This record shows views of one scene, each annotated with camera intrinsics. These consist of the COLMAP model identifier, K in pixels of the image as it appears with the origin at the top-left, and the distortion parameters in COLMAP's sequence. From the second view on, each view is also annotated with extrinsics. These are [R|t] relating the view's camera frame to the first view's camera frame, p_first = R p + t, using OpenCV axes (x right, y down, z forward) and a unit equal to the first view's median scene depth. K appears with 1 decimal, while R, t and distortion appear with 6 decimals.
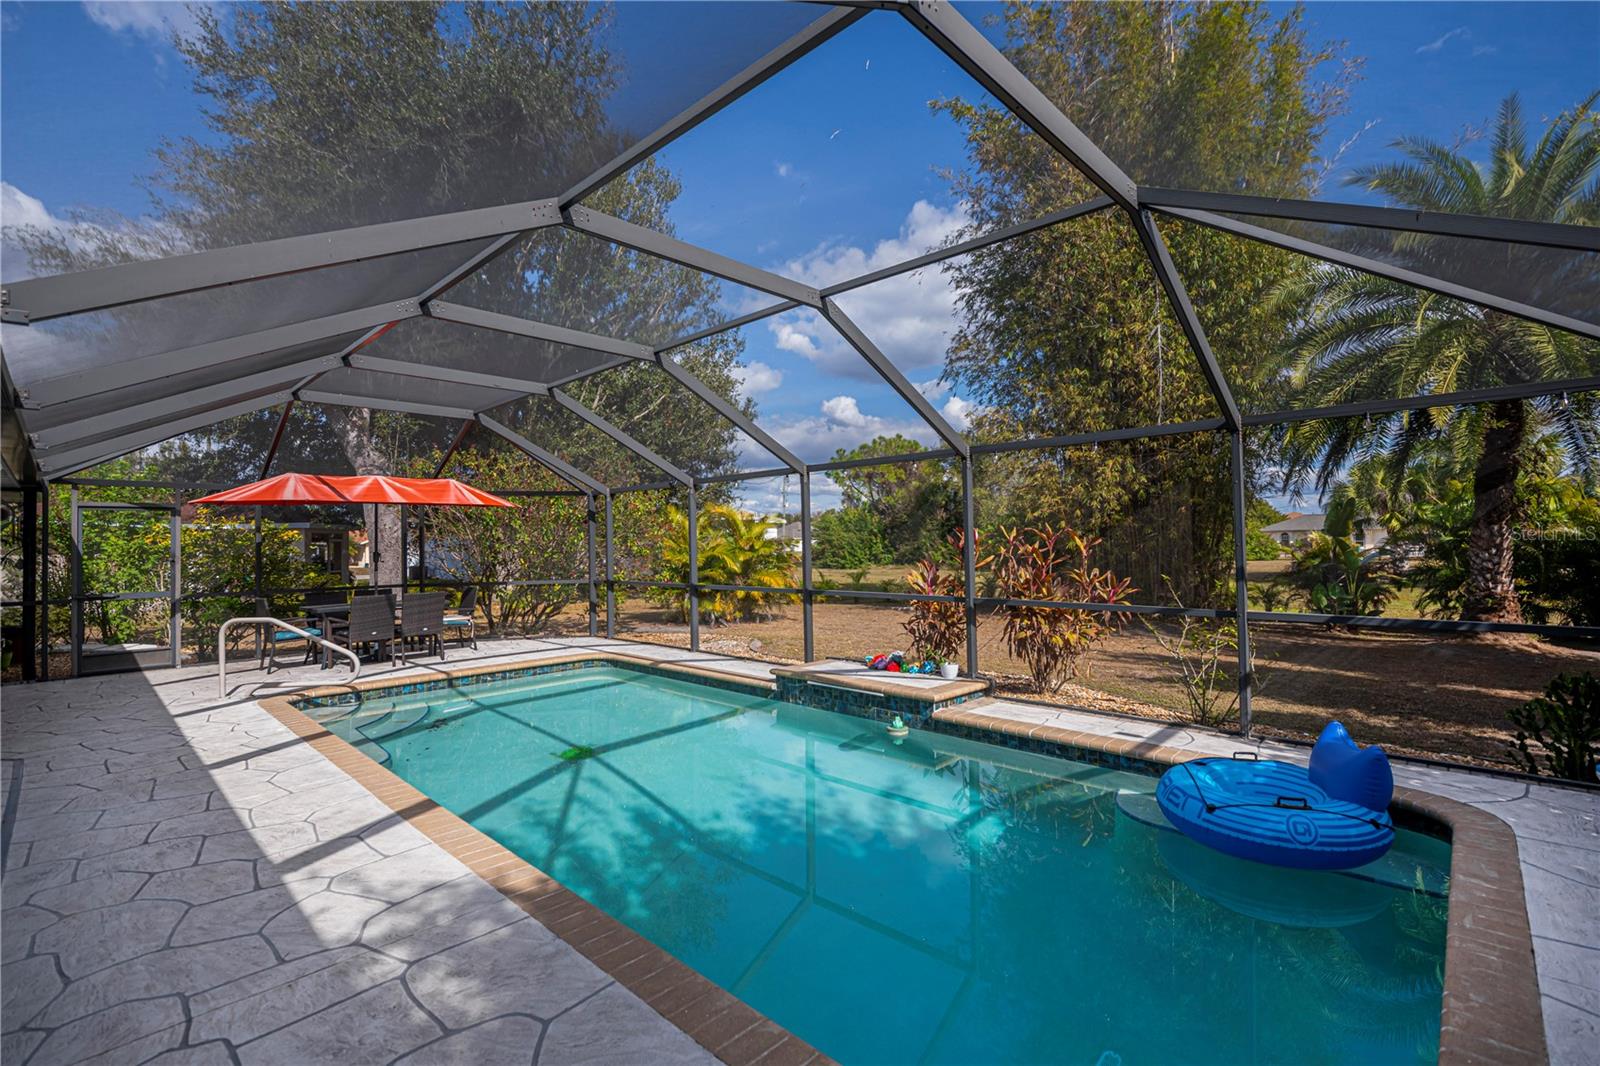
lens RADIAL K [[716.0, 0, 805.0], [0, 716.0, 531.9], [0, 0, 1]] dist [-0.014508, -0.000323]
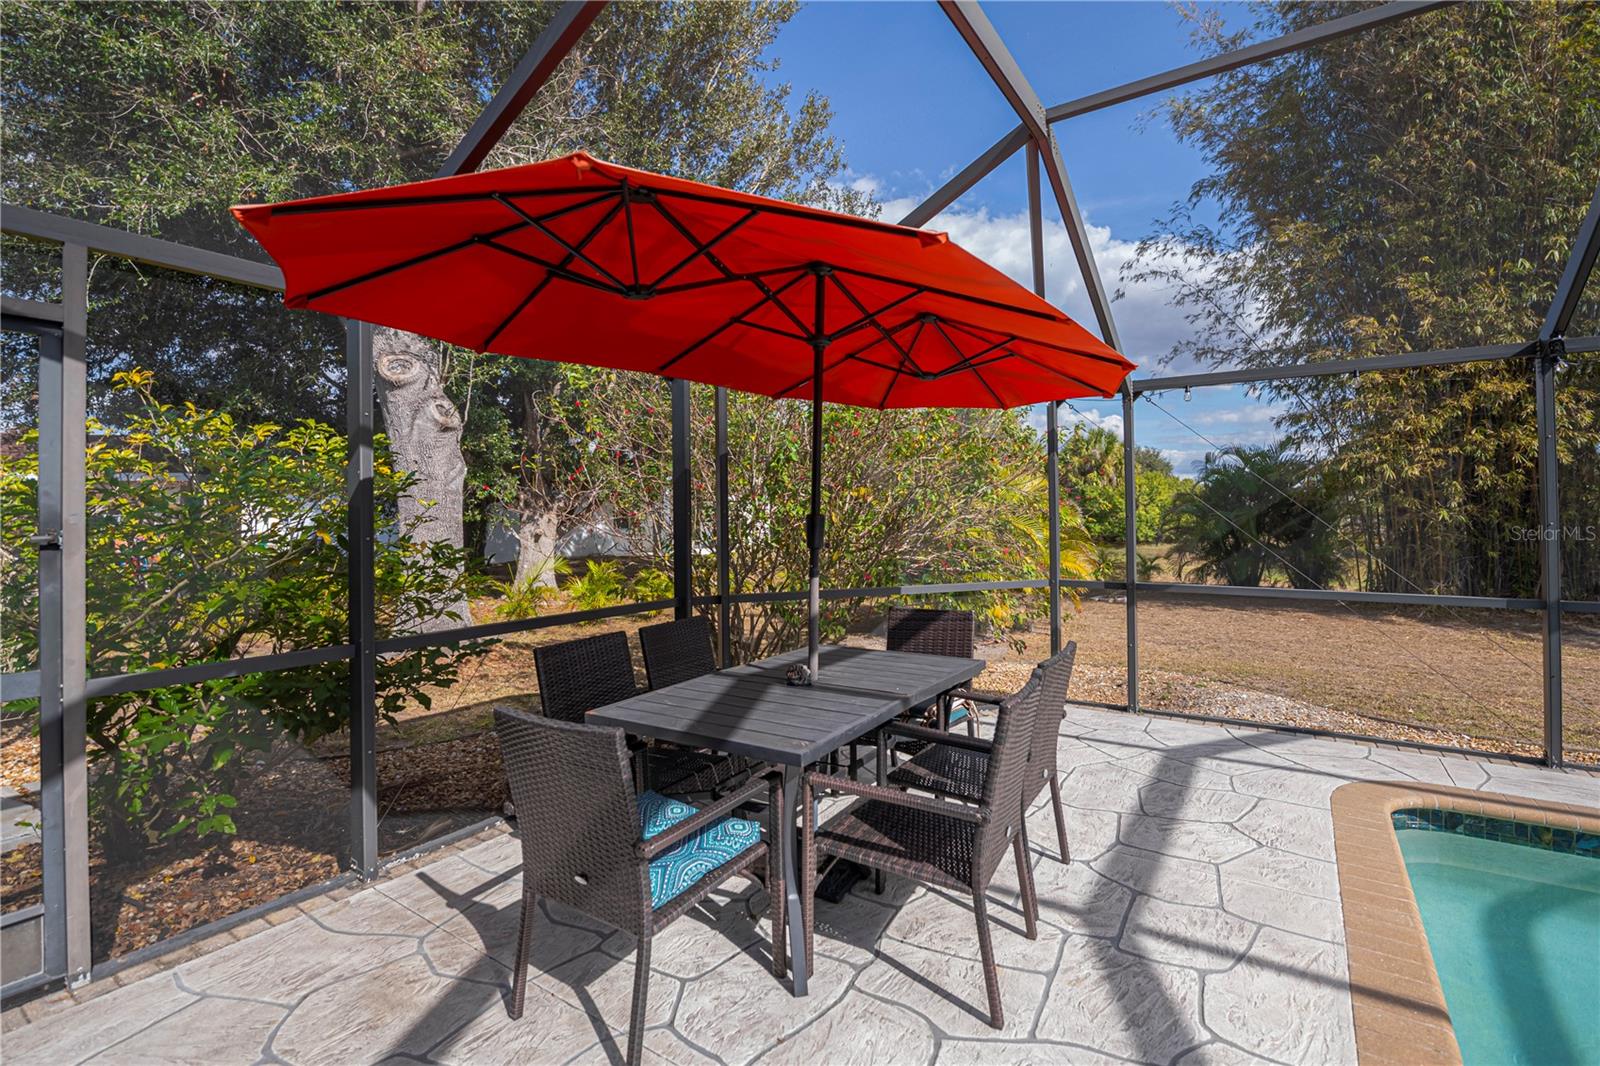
lens RADIAL K [[723.6, 0, 809.6], [0, 723.6, 508.6], [0, 0, 1]] dist [-0.015192, -0.000454]
pose [[0.985876, 0.010474, 0.167147, -0.599090], [-0.011753, 0.999909, 0.006667, 0.020953], [-0.167062, -0.008537, 0.985909, 0.634462]]
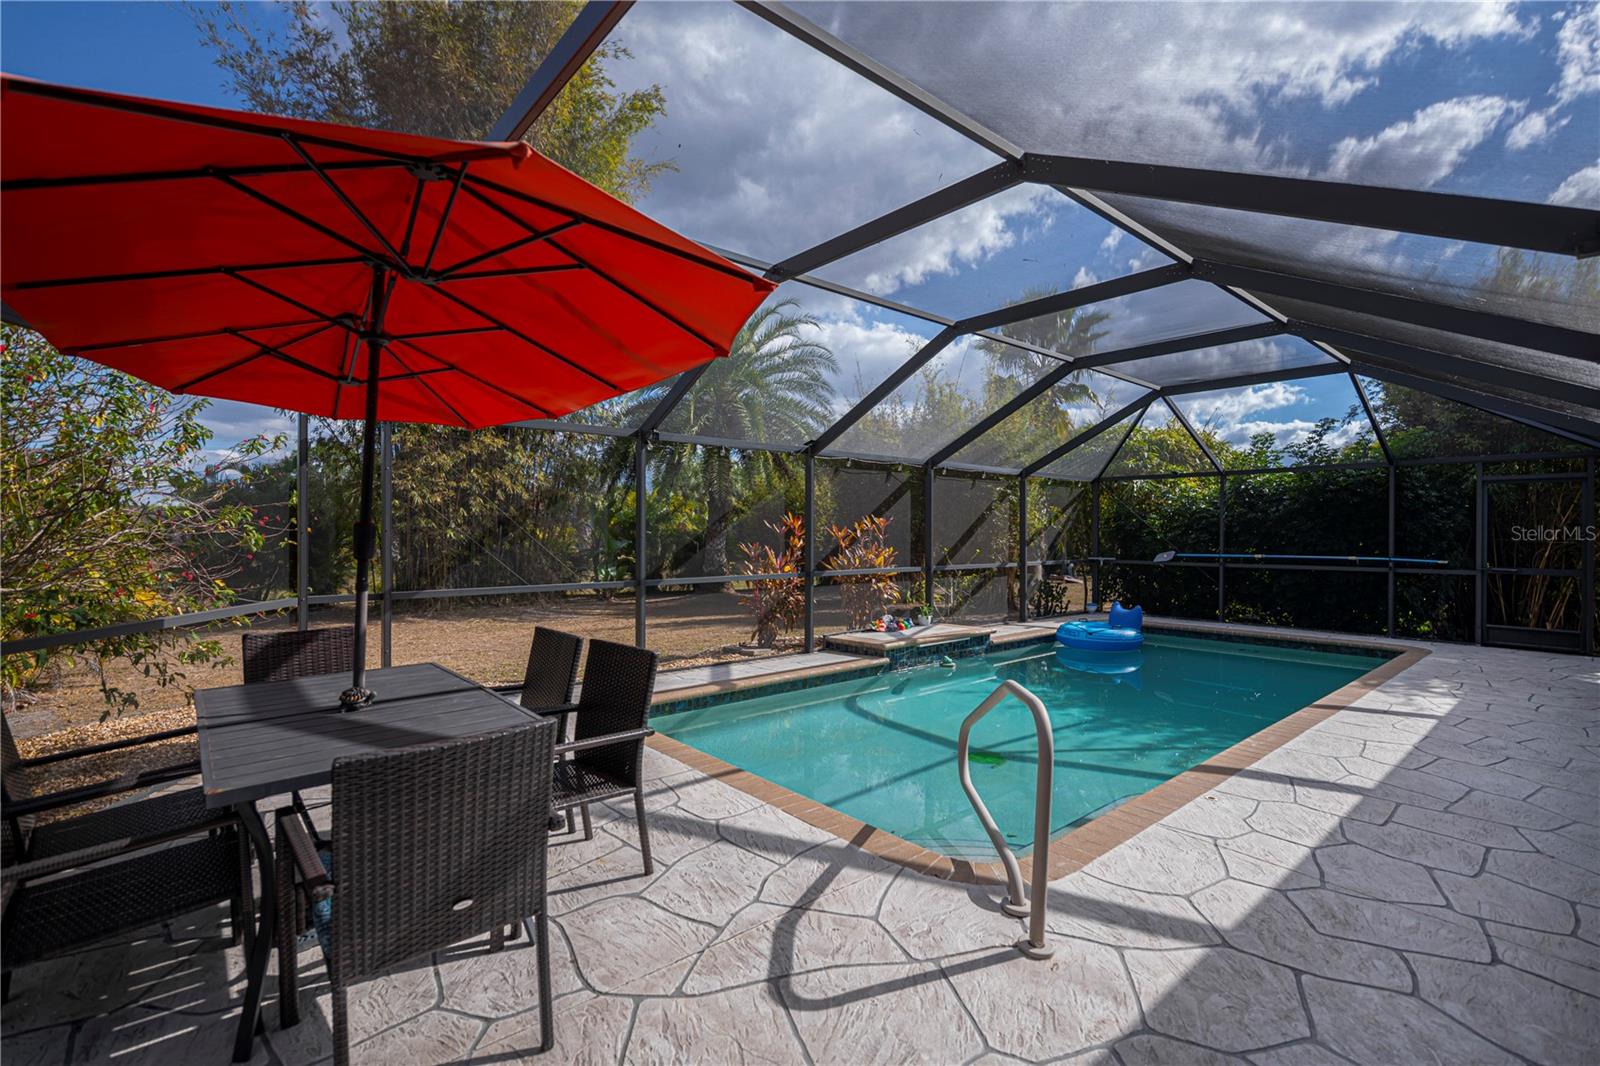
lens RADIAL K [[716.0, 0, 805.0], [0, 716.0, 531.9], [0, 0, 1]] dist [-0.014508, -0.000323]
pose [[0.097803, 0.014620, 0.995098, -0.792594], [-0.017906, 0.999756, -0.012929, 0.028610], [-0.995045, -0.016554, 0.098041, 0.728515]]
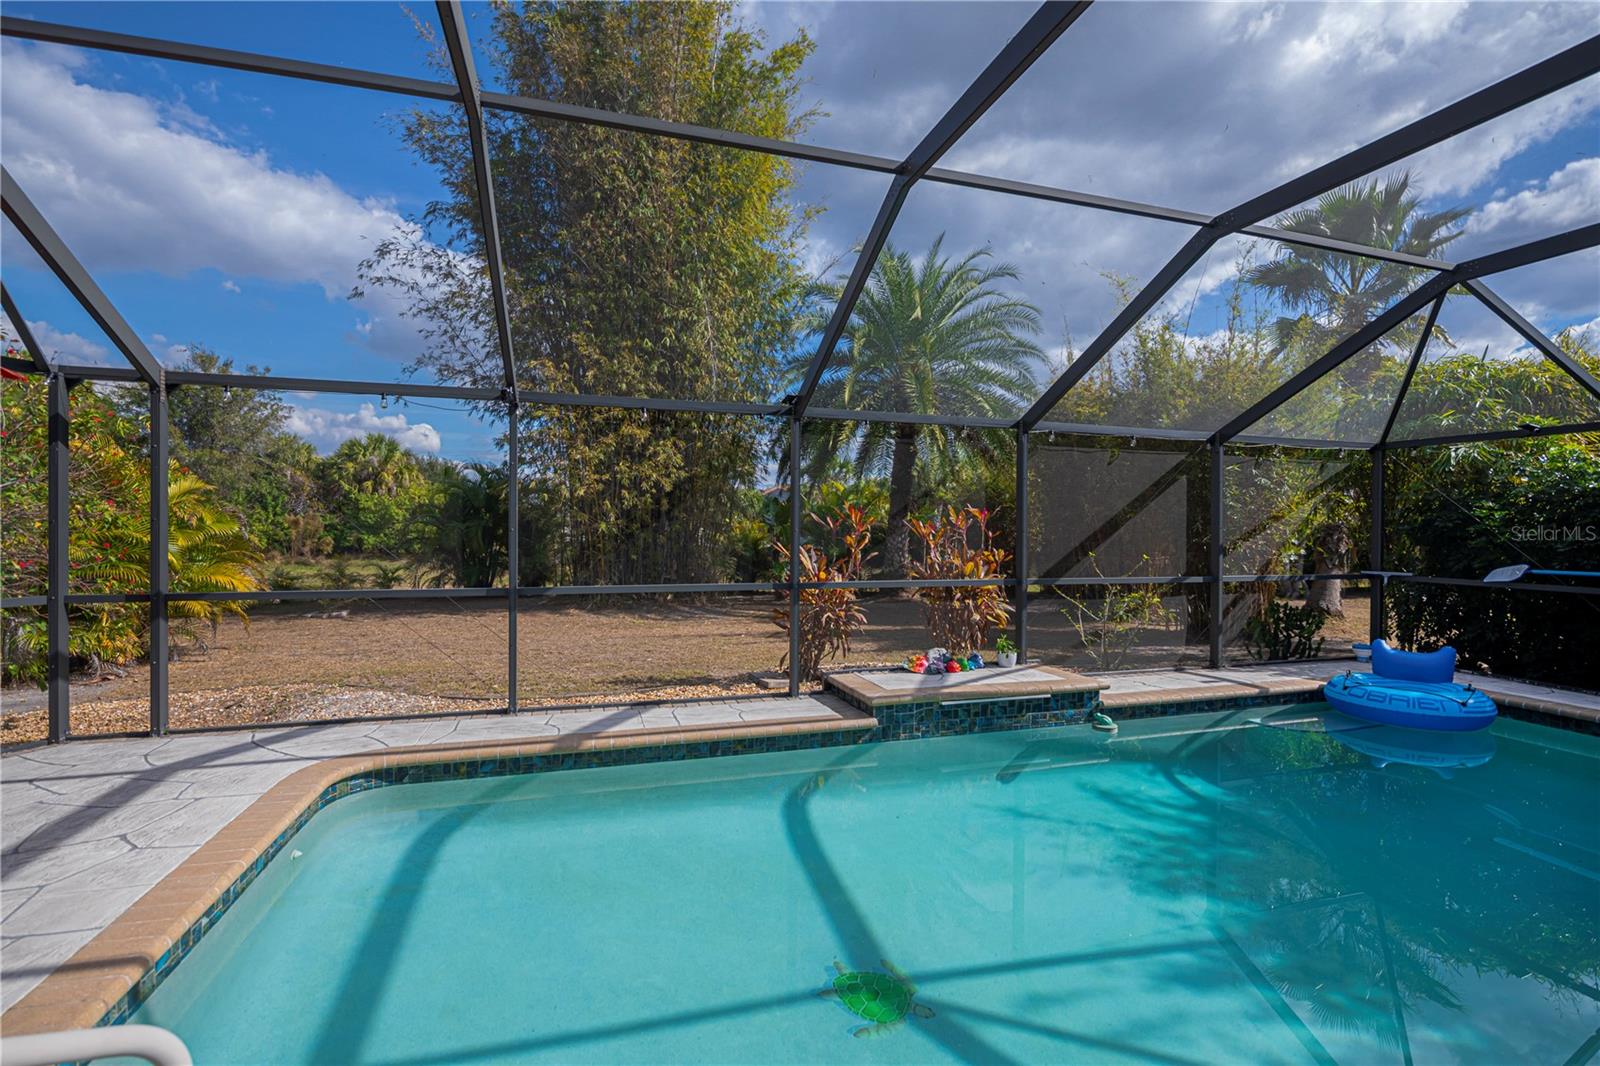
lens RADIAL K [[716.0, 0, 805.0], [0, 716.0, 531.9], [0, 0, 1]] dist [-0.014508, -0.000323]
pose [[0.485830, 0.011627, 0.873976, -0.486786], [-0.028694, 0.999585, 0.002653, 0.021037], [-0.873582, -0.026367, 0.485962, 0.518540]]
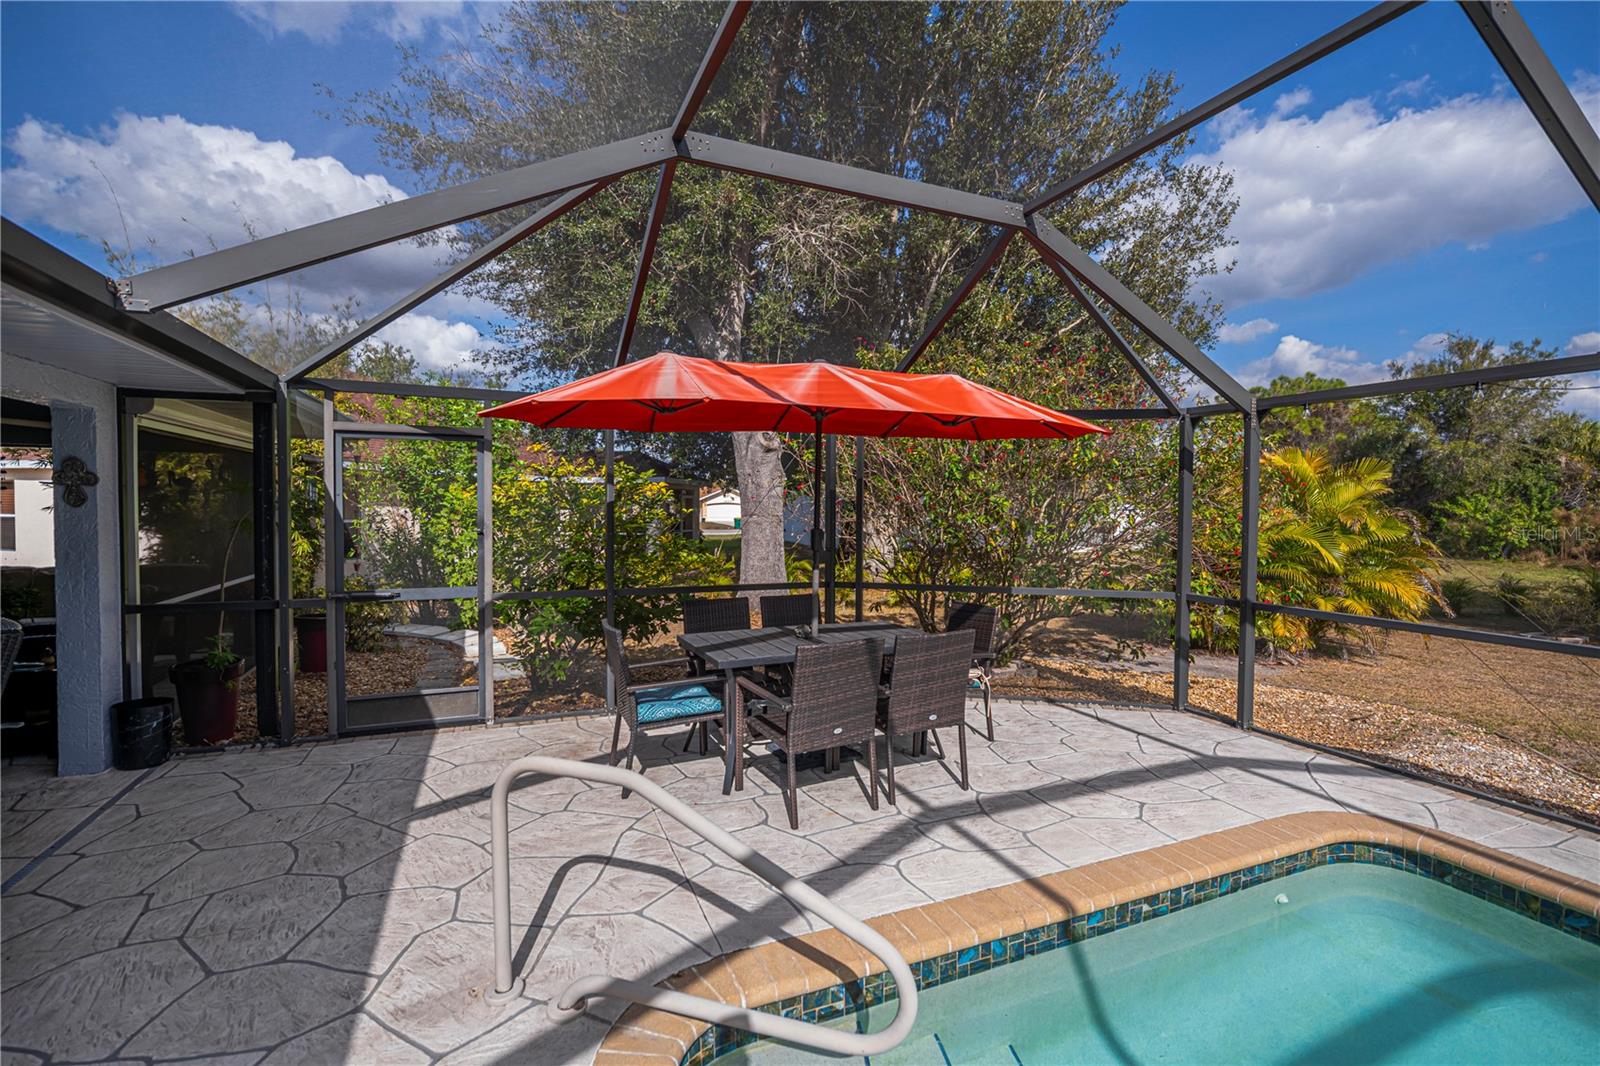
lens RADIAL K [[716.0, 0, 805.0], [0, 716.0, 531.9], [0, 0, 1]] dist [-0.014508, -0.000323]
pose [[0.919434, 0.040709, -0.391132, -0.388006], [-0.019524, 0.998126, 0.057990, 0.002250], [0.392760, -0.045682, 0.918506, 0.516090]]
